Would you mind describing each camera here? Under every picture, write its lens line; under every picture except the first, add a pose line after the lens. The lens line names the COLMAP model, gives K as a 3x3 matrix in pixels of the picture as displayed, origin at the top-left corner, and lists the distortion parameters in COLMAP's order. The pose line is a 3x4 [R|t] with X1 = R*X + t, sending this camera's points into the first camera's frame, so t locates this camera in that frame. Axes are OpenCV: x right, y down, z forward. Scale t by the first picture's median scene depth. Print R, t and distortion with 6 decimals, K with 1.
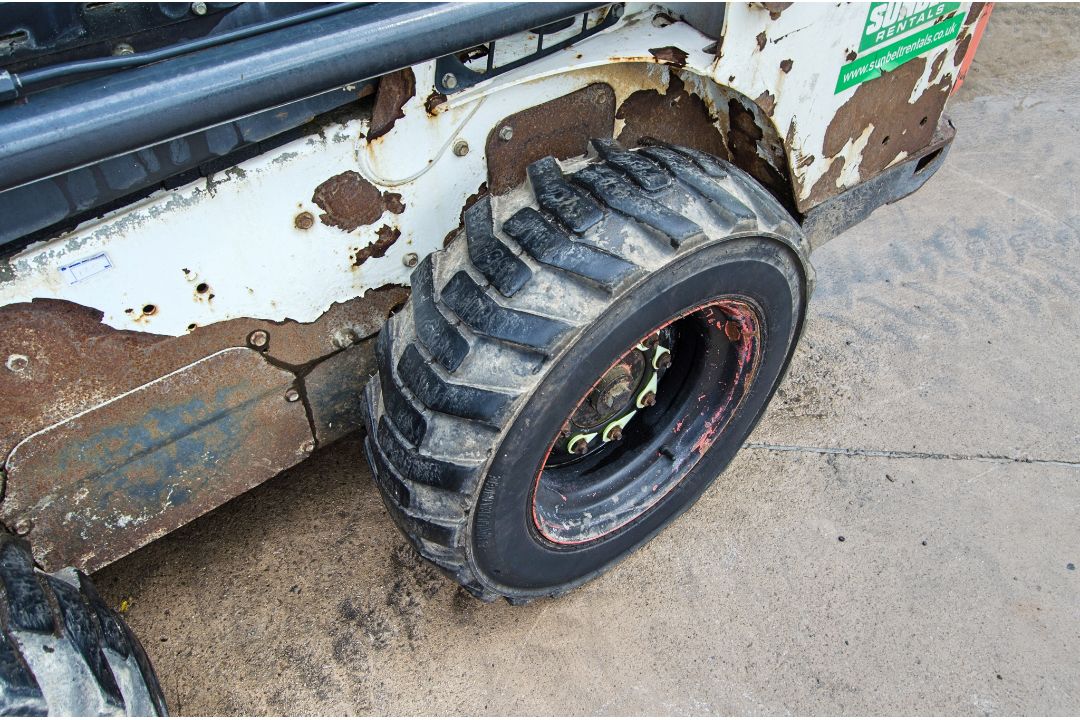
lens RADIAL K [[824.9, 0, 560.6], [0, 824.9, 366.7], [0, 0, 1]] dist [-0.018748, 0.026771]
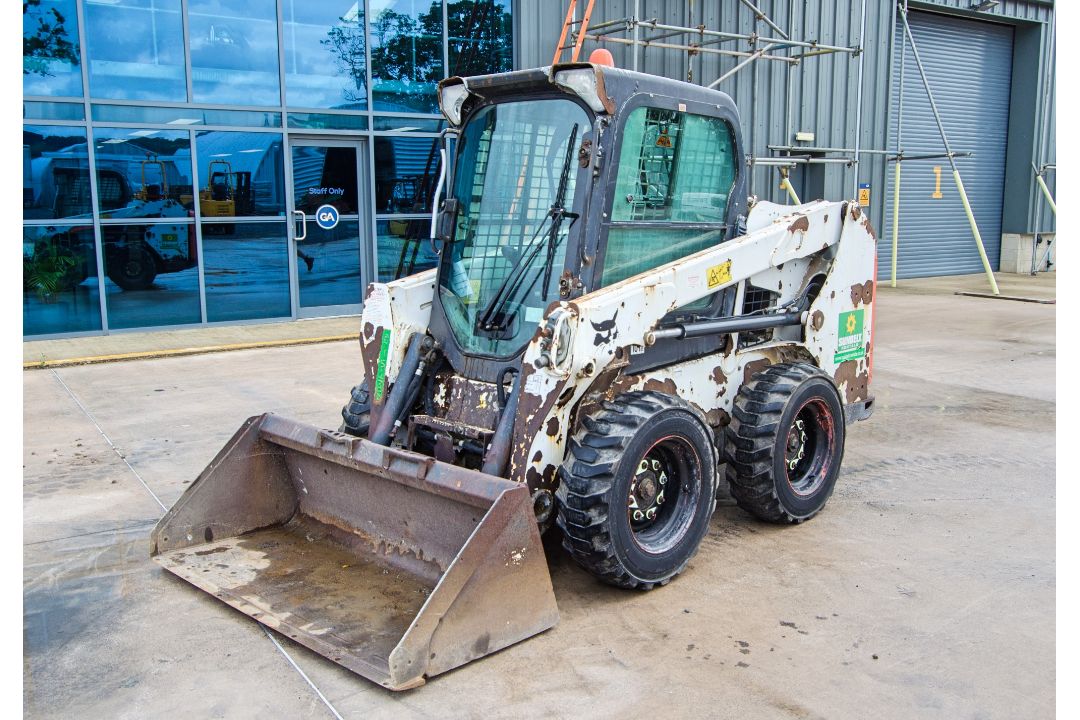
lens RADIAL K [[962.8, 0, 545.0], [0, 962.8, 364.8], [0, 0, 1]] dist [-0.010019, 0.006905]
pose [[0.990809, -0.037073, 0.130089, -1.256320], [0.108452, 0.792487, -0.600169, 1.780041], [-0.080844, 0.608761, 0.789224, -1.840365]]
